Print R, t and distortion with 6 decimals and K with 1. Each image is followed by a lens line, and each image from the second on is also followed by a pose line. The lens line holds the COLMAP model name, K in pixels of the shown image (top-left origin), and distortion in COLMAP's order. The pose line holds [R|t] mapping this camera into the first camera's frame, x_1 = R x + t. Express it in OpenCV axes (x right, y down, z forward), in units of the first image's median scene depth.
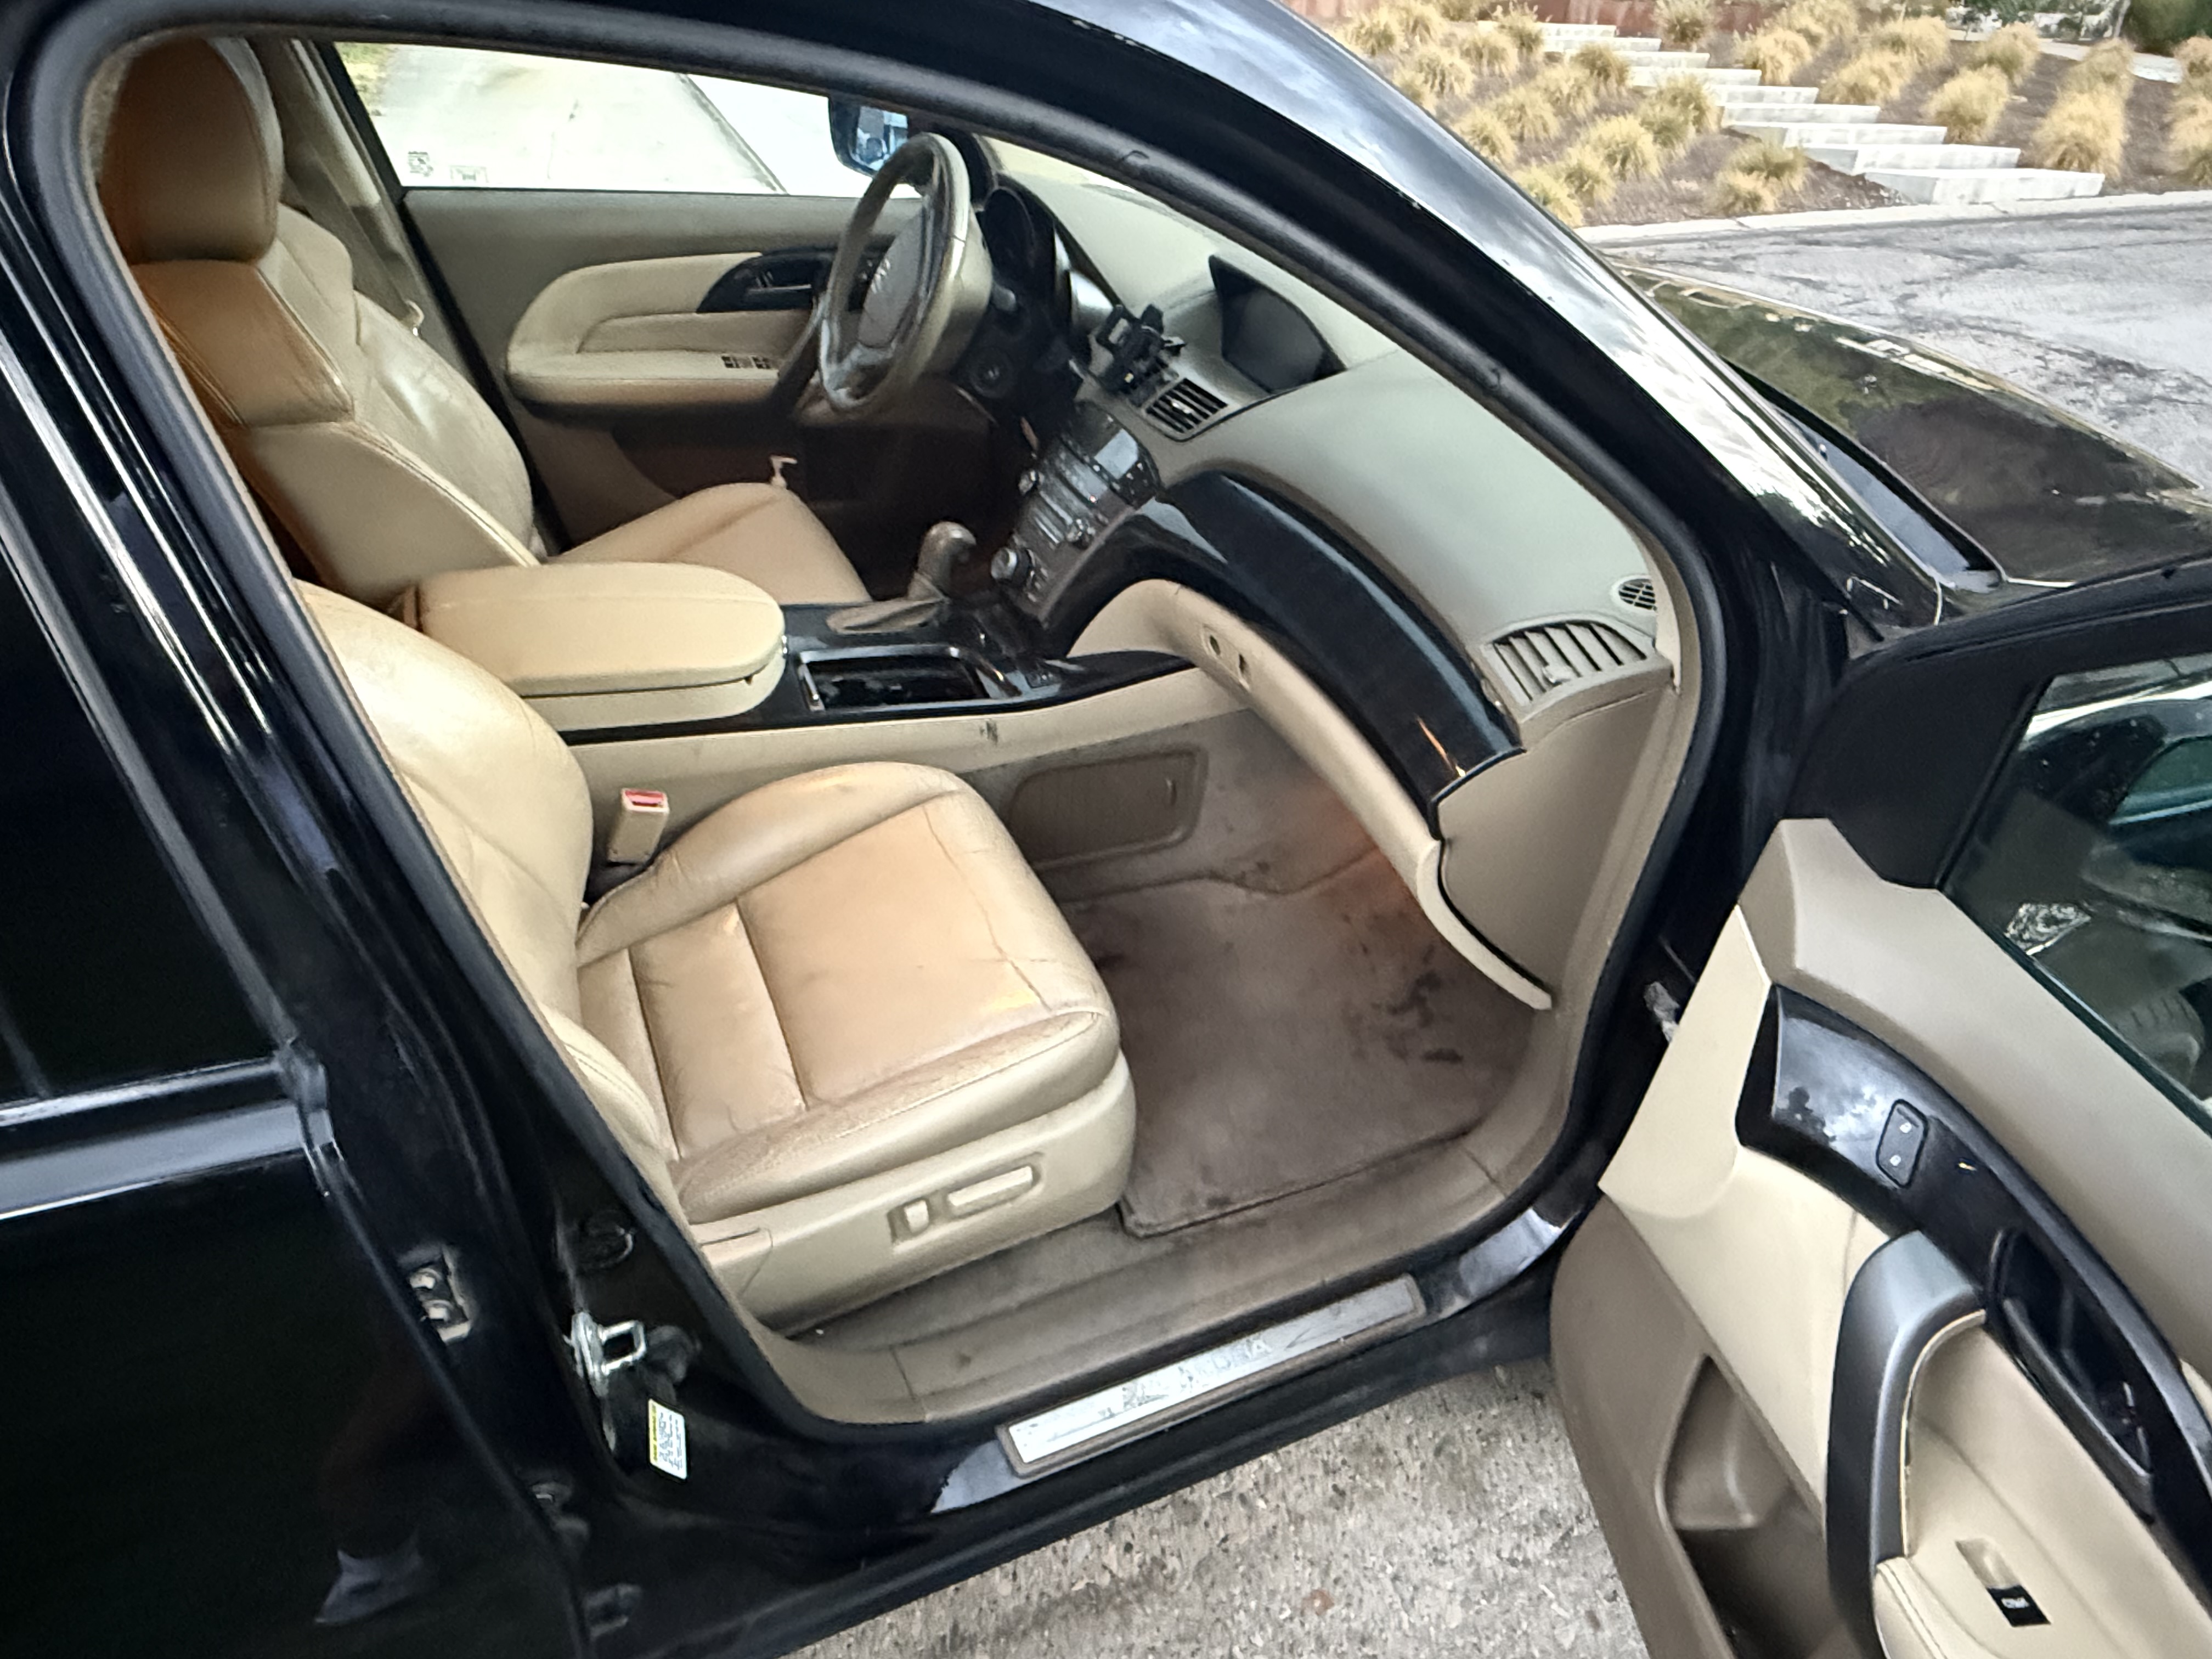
lens RADIAL K [[1350.5, 0, 1096.0], [0, 1350.5, 832.8], [0, 0, 1]] dist [-0.001111, 0.002120]
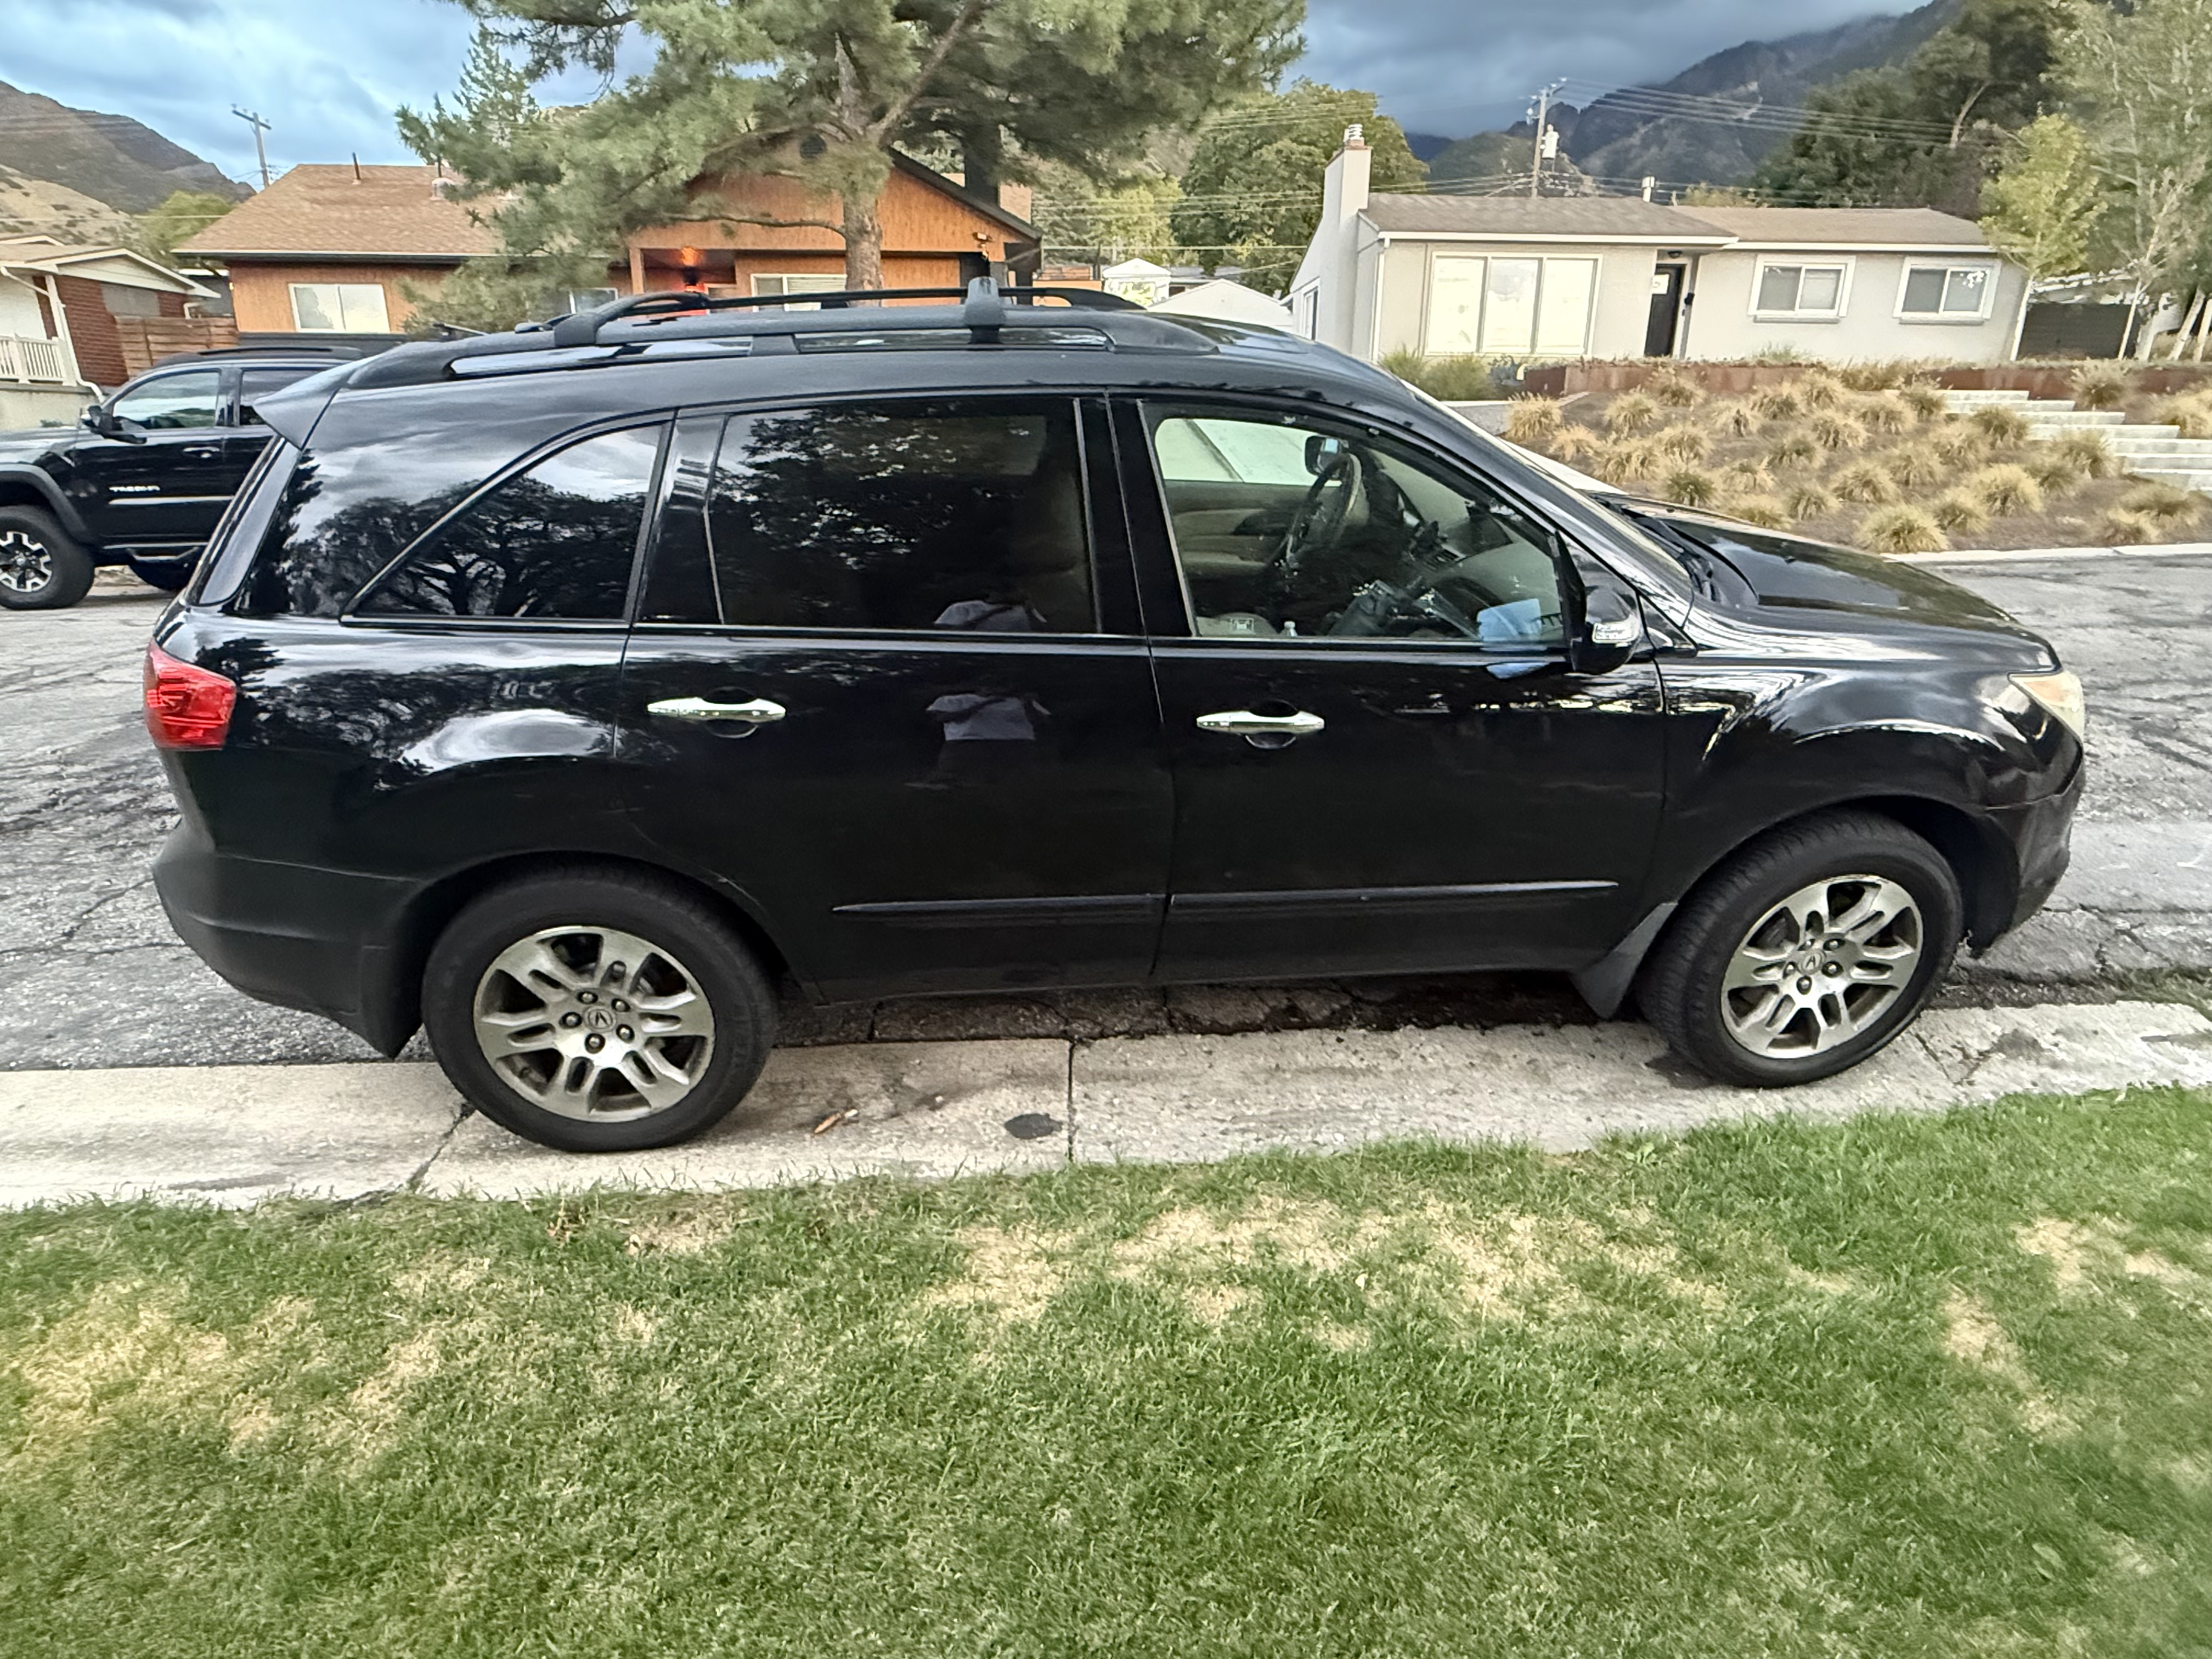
lens RADIAL K [[1225.6, 0, 1111.6], [0, 1225.6, 824.1], [0, 0, 1]] dist [0.002443, 0.000062]
pose [[0.946428, 0.087398, -0.310863, 0.023284], [-0.149814, 0.971643, -0.182936, 0.062012], [0.286059, 0.219707, 0.932684, -0.106301]]
